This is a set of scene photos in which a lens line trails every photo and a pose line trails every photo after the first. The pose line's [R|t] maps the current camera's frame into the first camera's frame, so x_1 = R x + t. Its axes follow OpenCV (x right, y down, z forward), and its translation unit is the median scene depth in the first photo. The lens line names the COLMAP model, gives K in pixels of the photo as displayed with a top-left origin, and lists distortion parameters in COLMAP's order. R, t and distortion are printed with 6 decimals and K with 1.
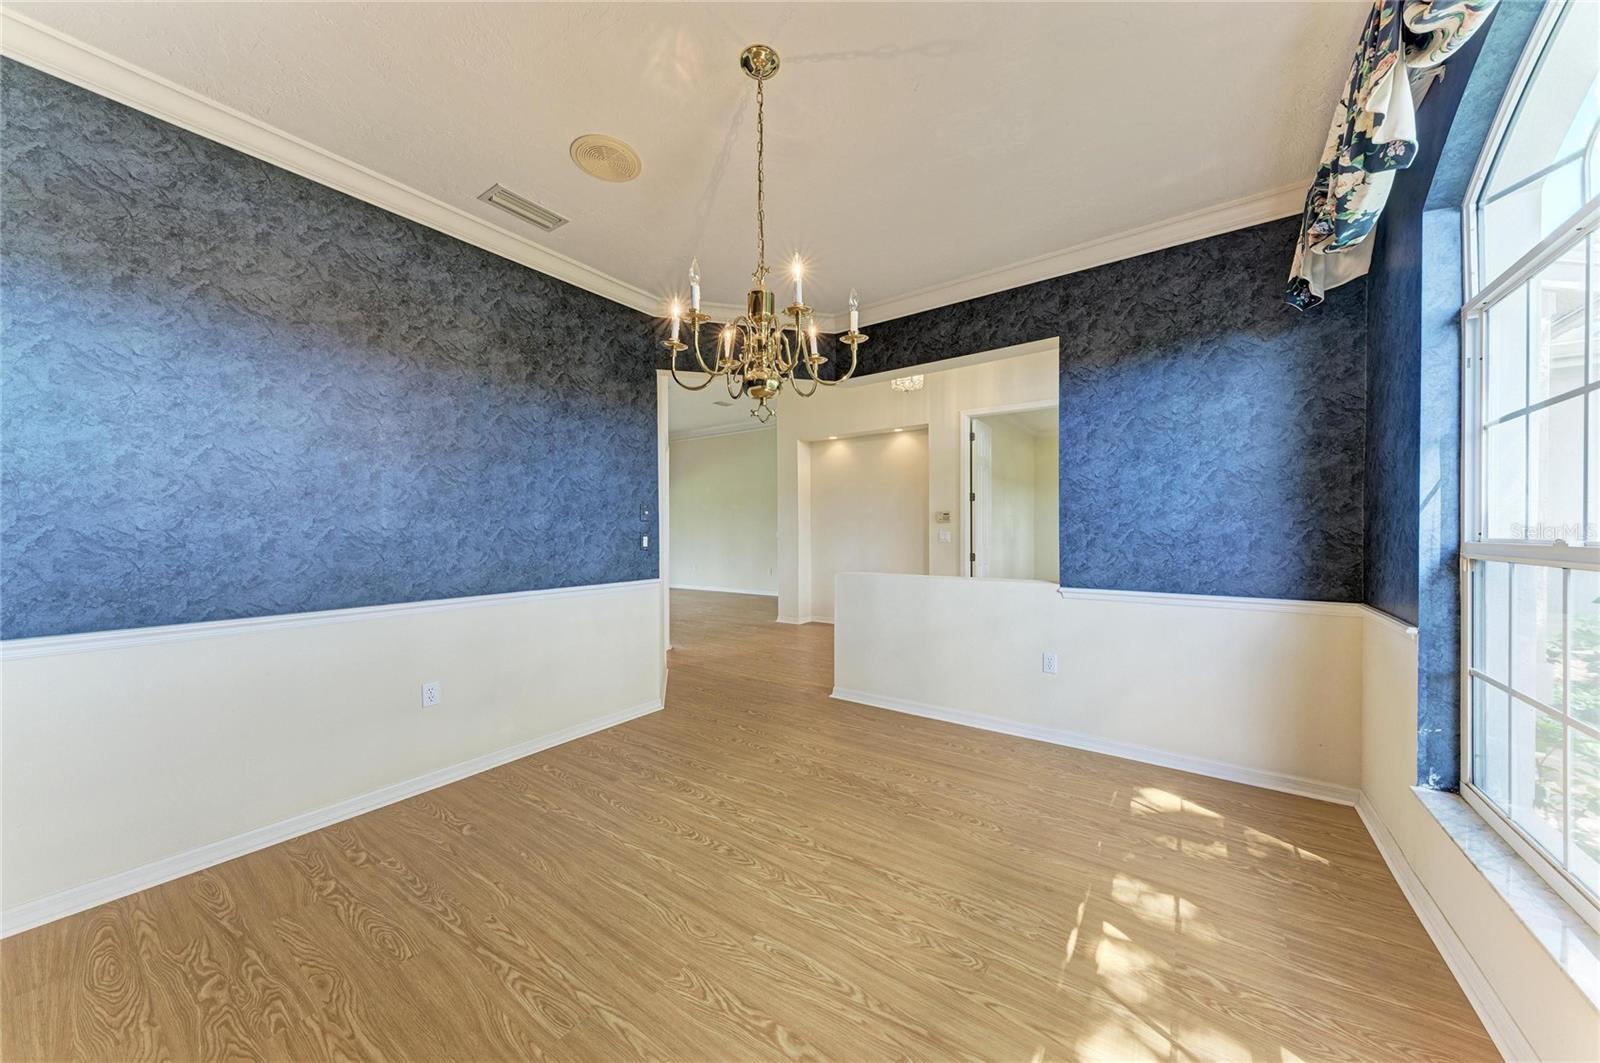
lens RADIAL K [[541.7, 0, 810.7], [0, 541.7, 530.7], [0, 0, 1]] dist [0.003800, -0.000428]
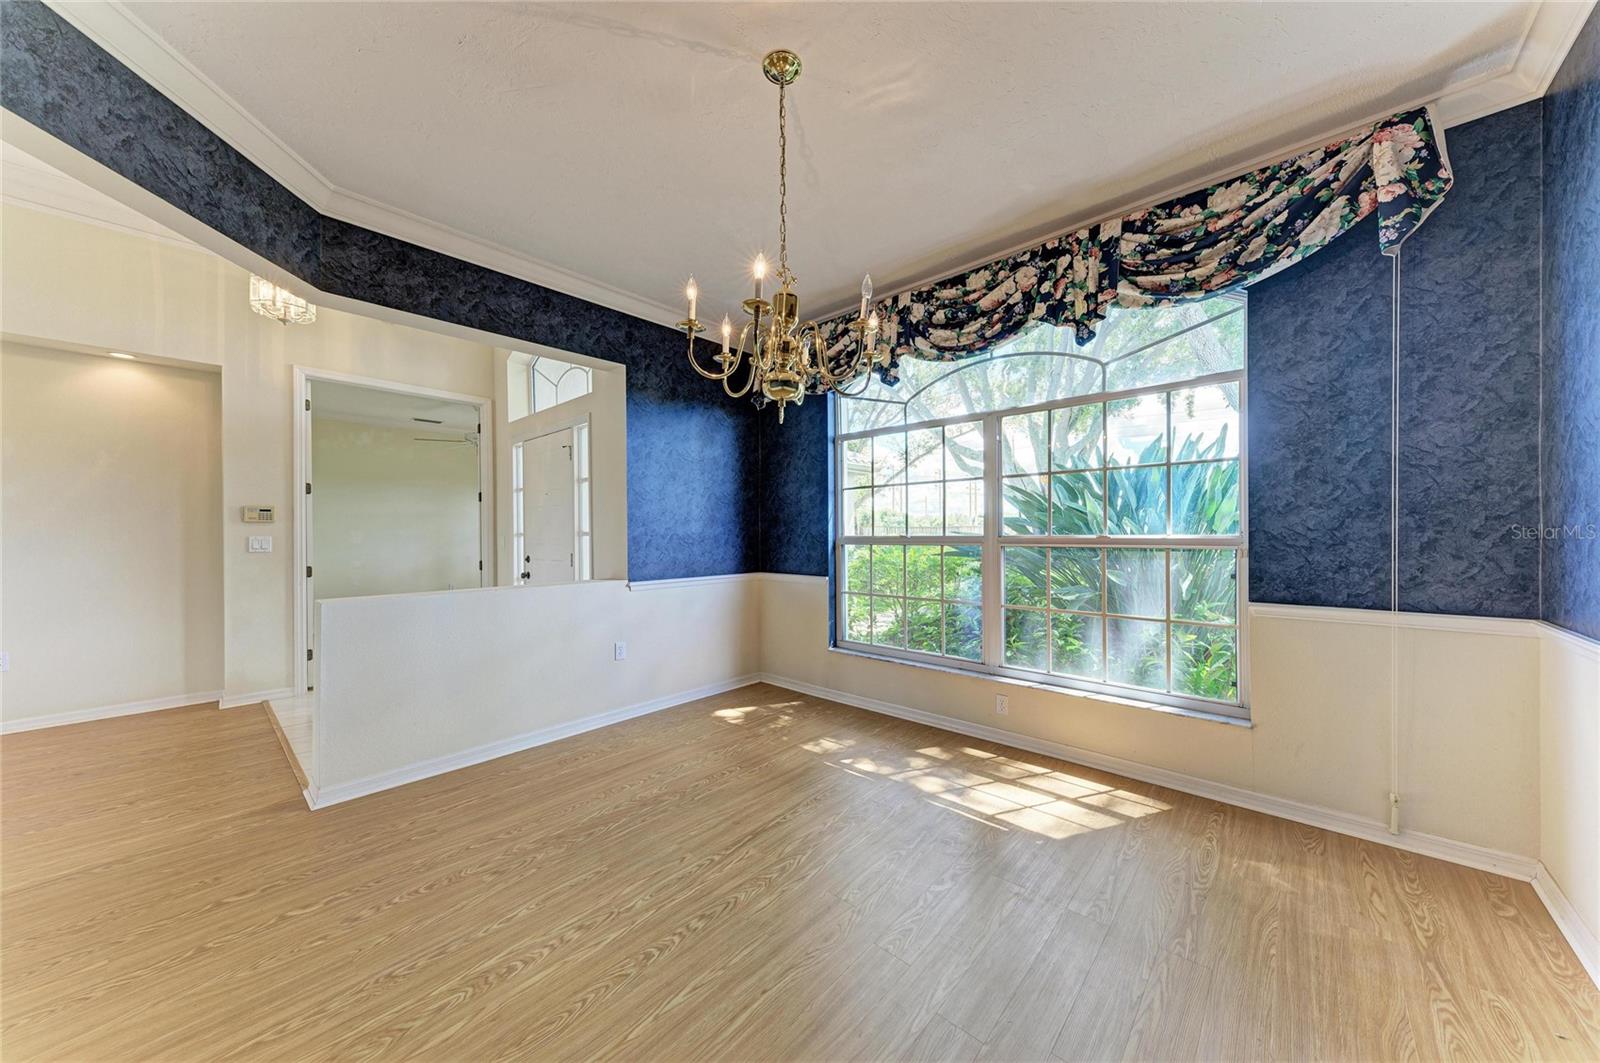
lens RADIAL K [[541.7, 0, 793.0], [0, 541.7, 531.5], [0, 0, 1]] dist [0.003800, -0.000428]
pose [[0.128621, 0.006059, 0.991675, -0.774632], [0.006104, 0.999958, -0.006902, 0.006969], [-0.991675, 0.006941, 0.128579, 0.610303]]
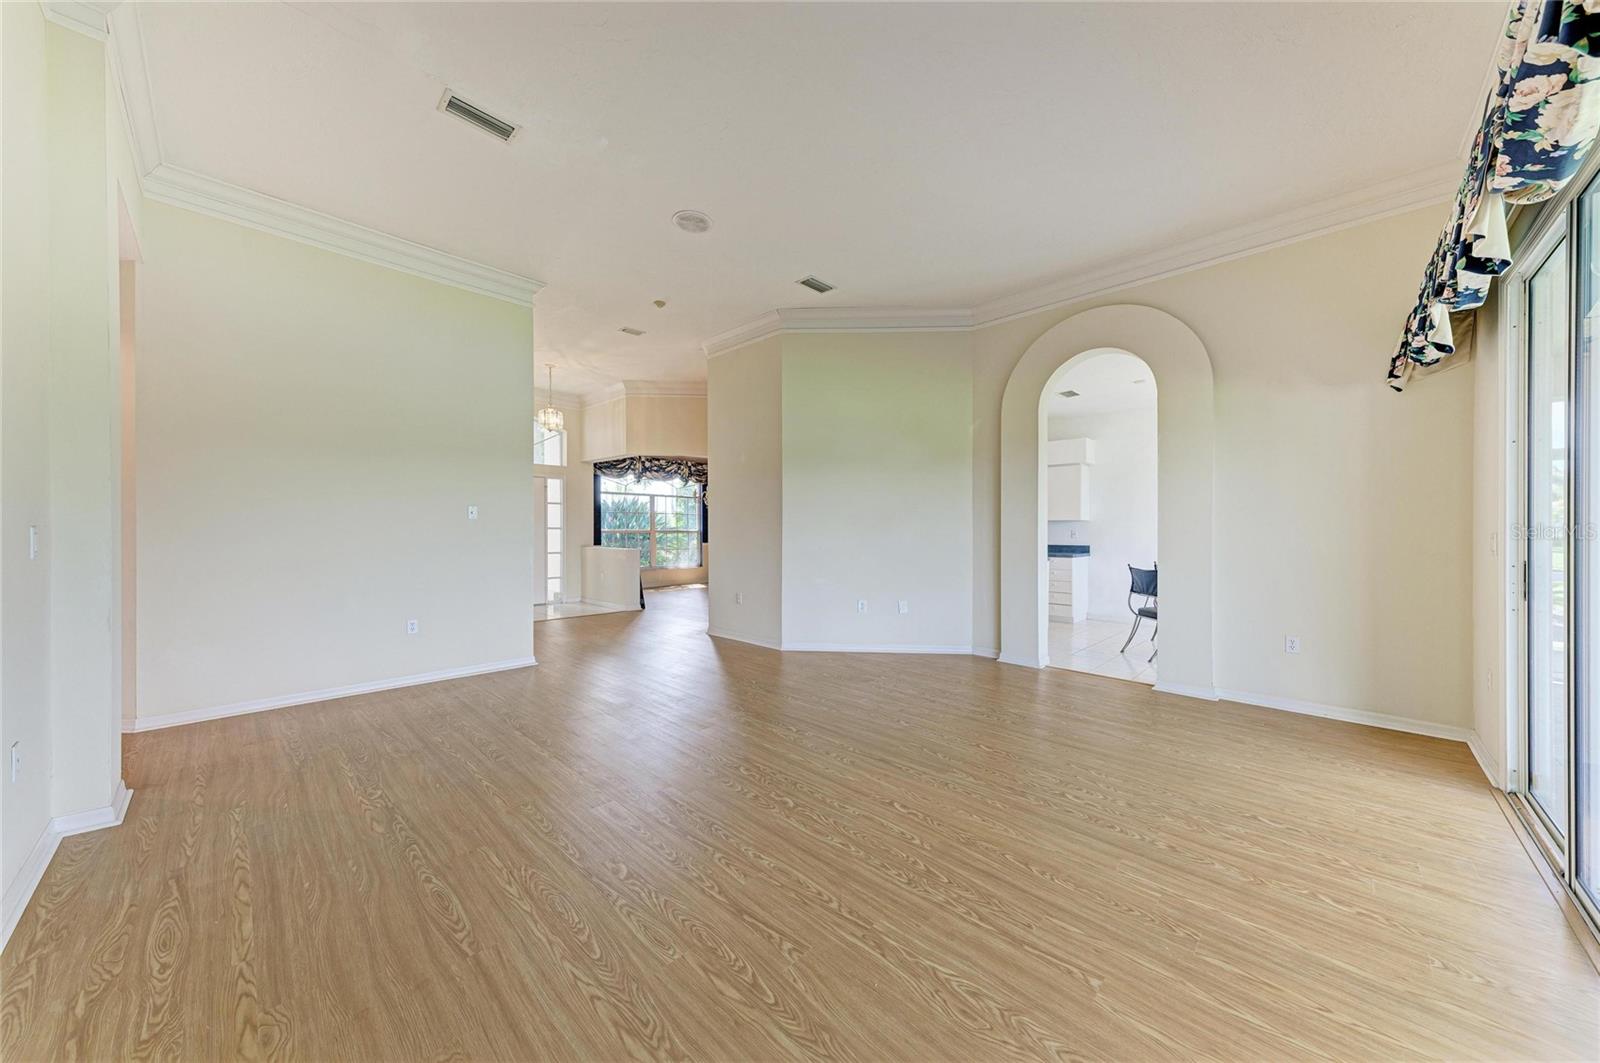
lens RADIAL K [[541.7, 0, 799.9], [0, 541.7, 529.0], [0, 0, 1]] dist [0.003800, -0.000428]
pose [[-0.986270, 0.005717, 0.165040, -1.419462], [0.005755, 0.999983, -0.000253, 0.024003], [-0.165038, 0.000700, -0.986287, 4.542865]]
